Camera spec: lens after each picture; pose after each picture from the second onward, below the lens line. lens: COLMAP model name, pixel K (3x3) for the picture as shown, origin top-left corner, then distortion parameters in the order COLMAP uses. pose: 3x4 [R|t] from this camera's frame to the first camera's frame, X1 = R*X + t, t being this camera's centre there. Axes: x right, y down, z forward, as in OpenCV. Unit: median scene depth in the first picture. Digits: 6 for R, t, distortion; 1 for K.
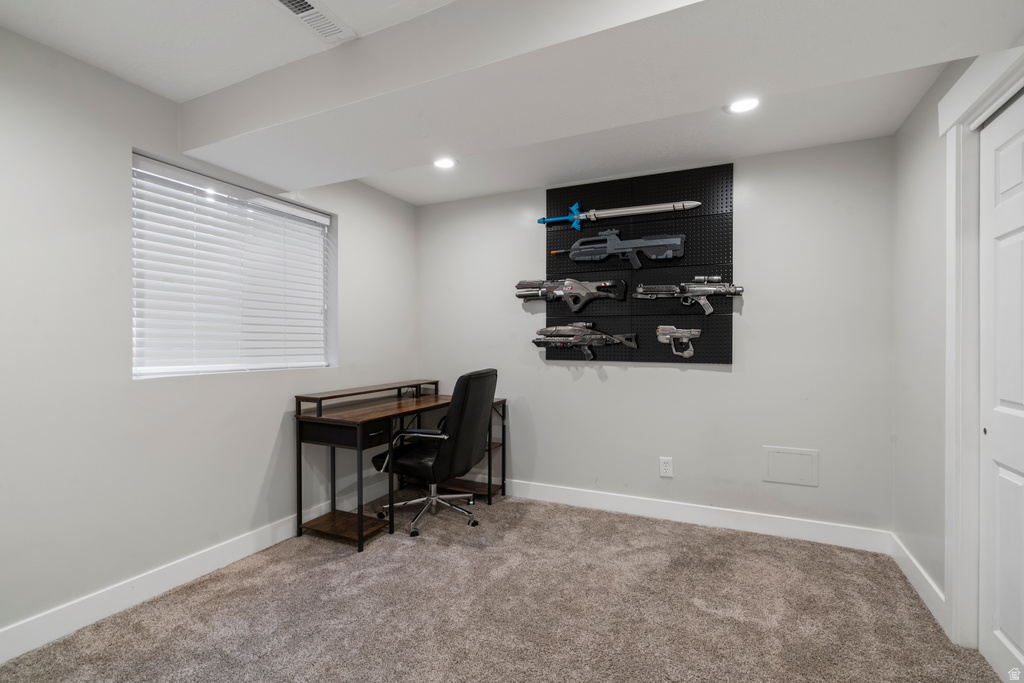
lens RADIAL K [[466.7, 0, 512.0], [0, 466.7, 341.5], [0, 0, 1]] dist [-0.002385, -0.000294]
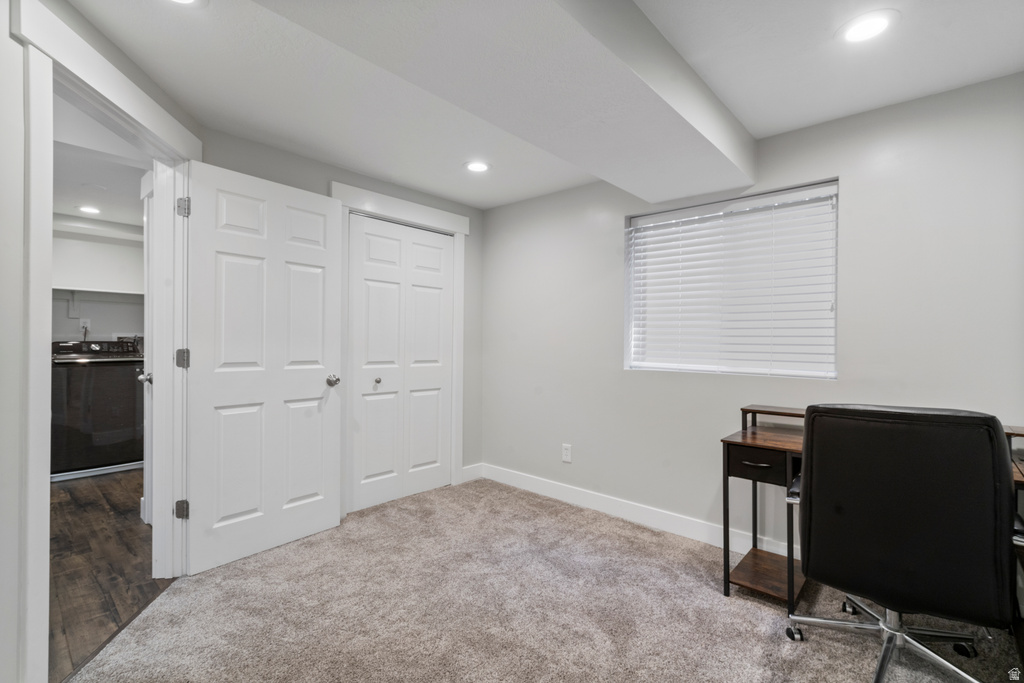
lens RADIAL K [[466.7, 0, 512.0], [0, 466.7, 341.5], [0, 0, 1]] dist [-0.002385, -0.000294]
pose [[-0.301070, -0.002946, -0.953597, 0.598142], [-0.008970, 0.999960, -0.000257, -0.003636], [0.953560, 0.008477, -0.301085, 0.887895]]
